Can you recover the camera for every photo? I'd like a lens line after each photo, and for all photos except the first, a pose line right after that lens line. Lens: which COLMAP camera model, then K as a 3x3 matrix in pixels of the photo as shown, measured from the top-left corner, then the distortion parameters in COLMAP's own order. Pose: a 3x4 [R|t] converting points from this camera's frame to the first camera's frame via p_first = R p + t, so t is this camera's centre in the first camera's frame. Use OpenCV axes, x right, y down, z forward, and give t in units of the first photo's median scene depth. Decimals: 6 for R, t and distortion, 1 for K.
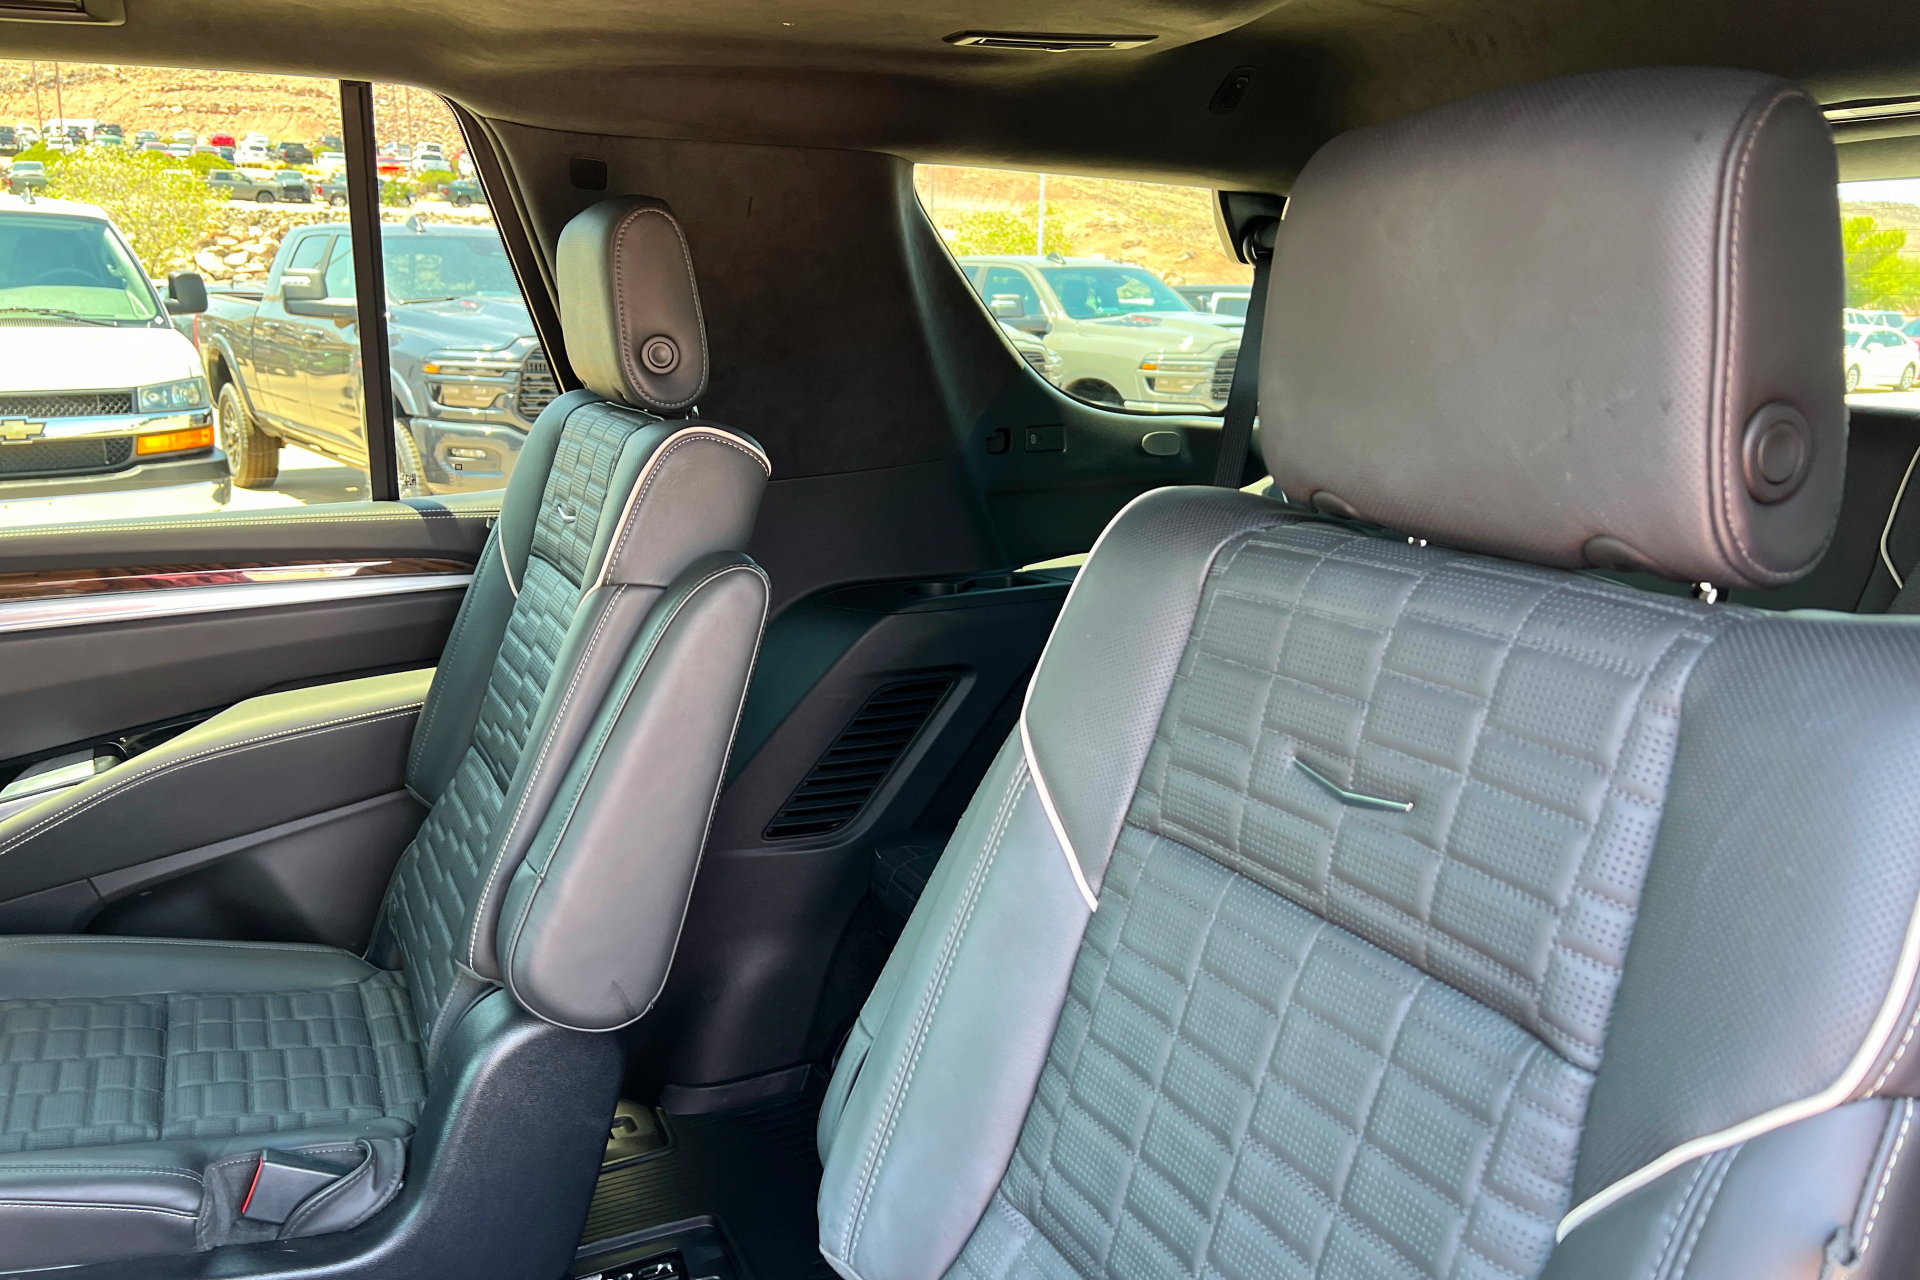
lens RADIAL K [[1443.9, 0, 960.7], [0, 1443.9, 660.0], [0, 0, 1]] dist [0.047503, -0.056598]
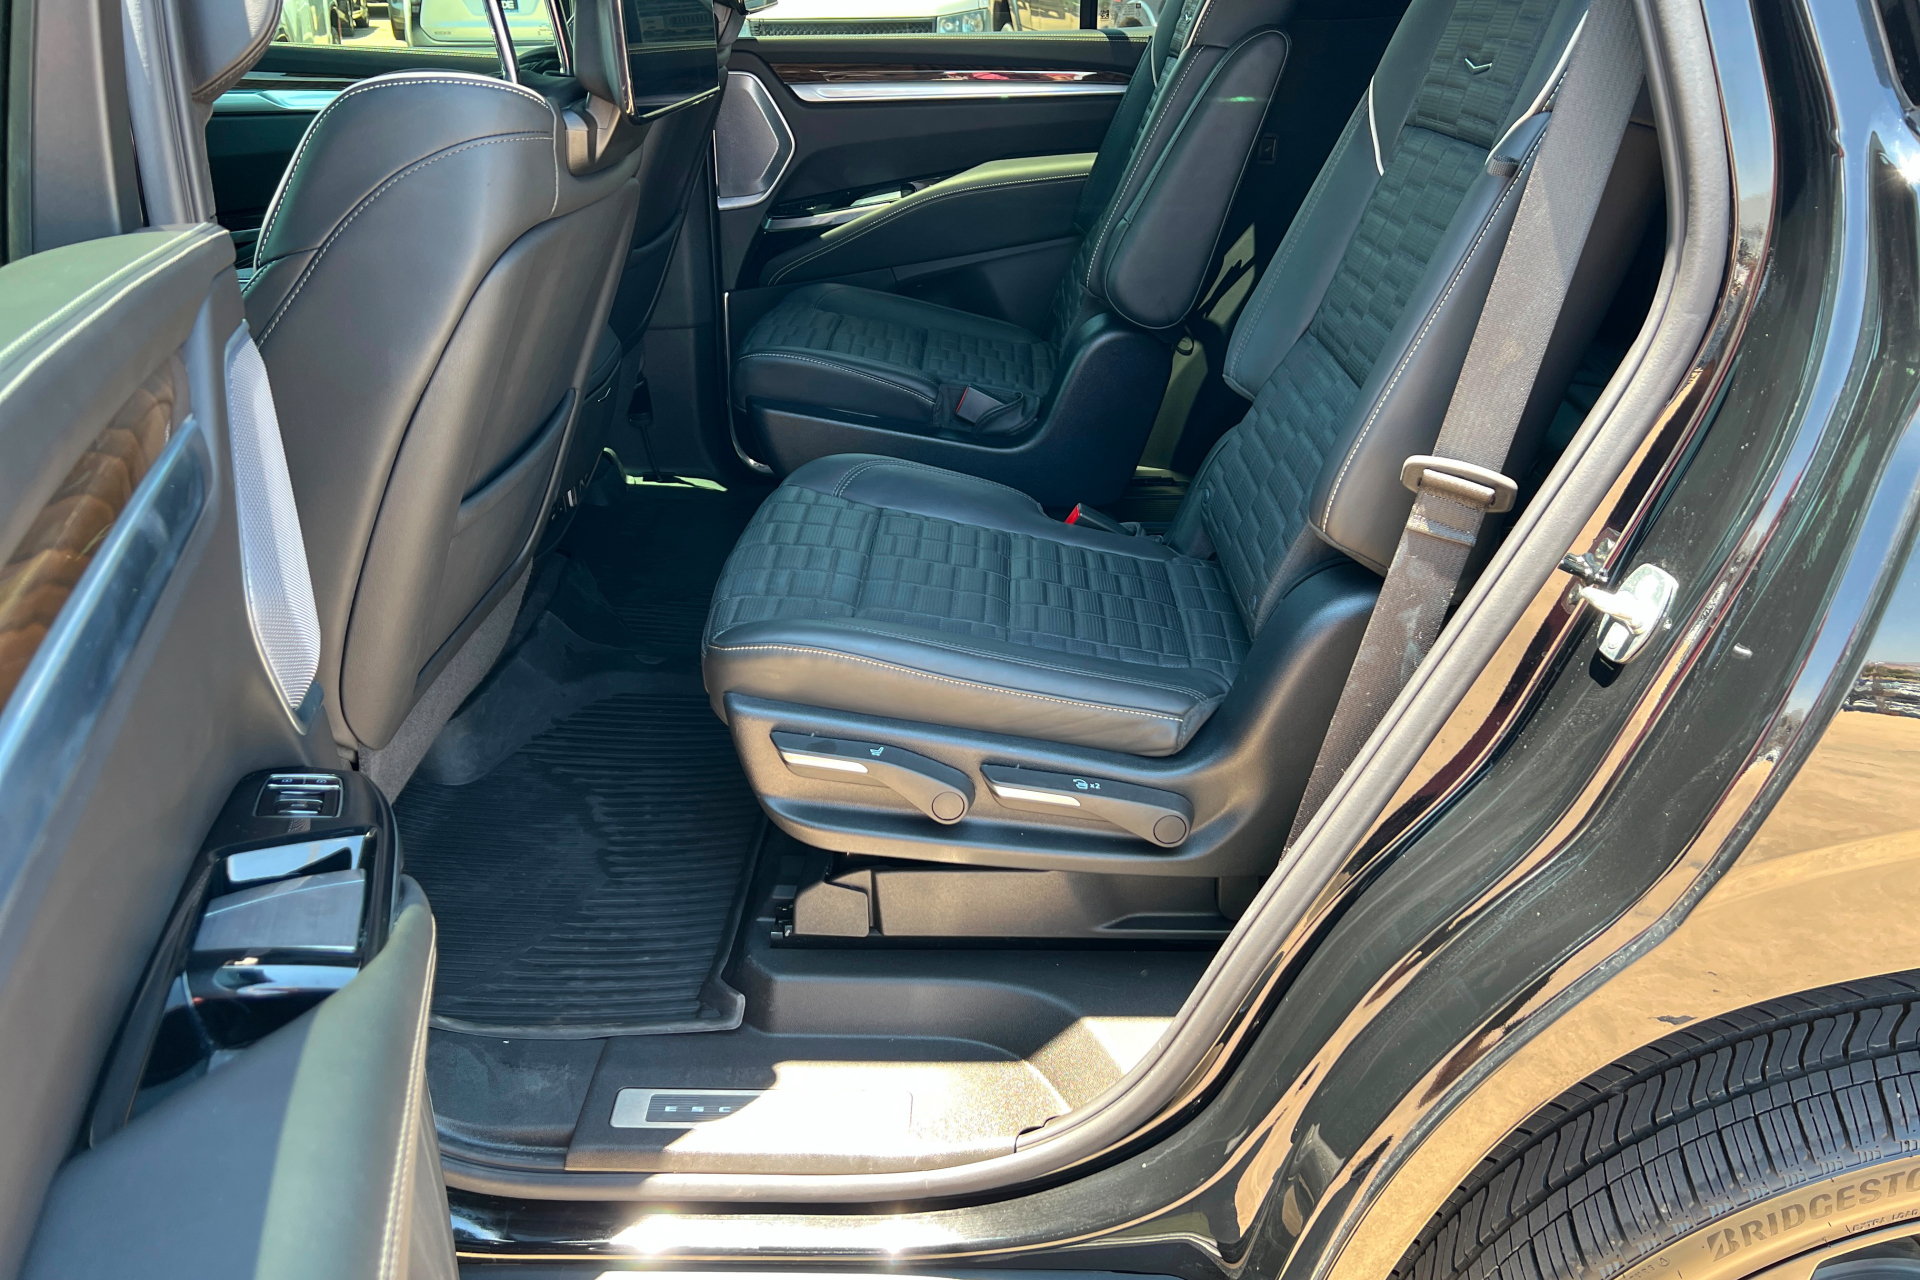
lens RADIAL K [[1443.9, 0, 960.7], [0, 1443.9, 660.0], [0, 0, 1]] dist [0.047503, -0.056598]
pose [[0.882415, 0.196480, -0.427480, 0.264714], [-0.101986, 0.966900, 0.233888, 0.193099], [0.459285, -0.162789, 0.873245, -0.478470]]
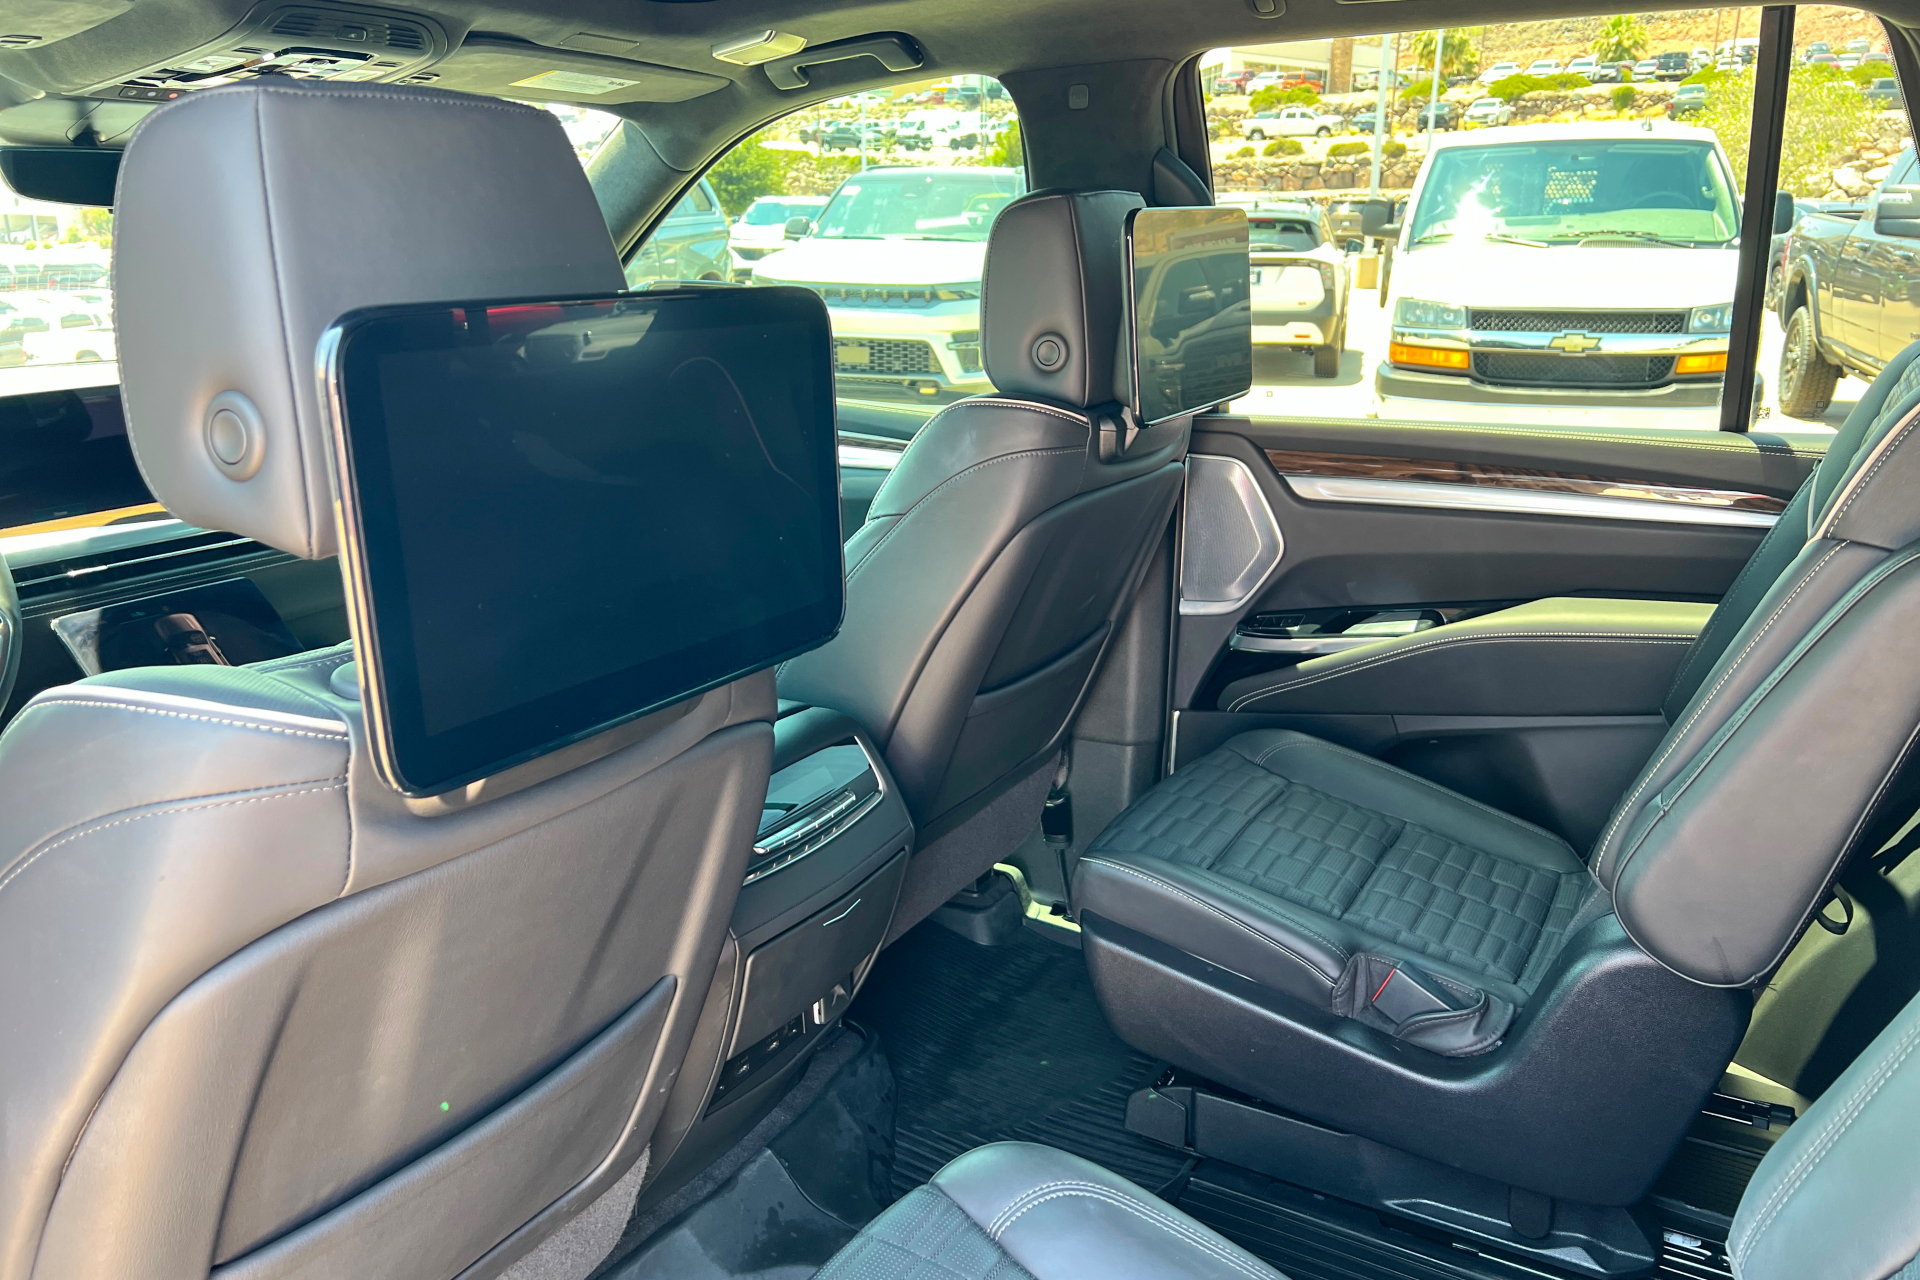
lens RADIAL K [[1443.9, 0, 960.7], [0, 1443.9, 660.0], [0, 0, 1]] dist [0.047503, -0.056598]
pose [[0.552376, 0.231523, -0.800798, 0.164343], [-0.189947, 0.970342, 0.149519, -0.007407], [0.811665, 0.069518, 0.579971, 0.004300]]
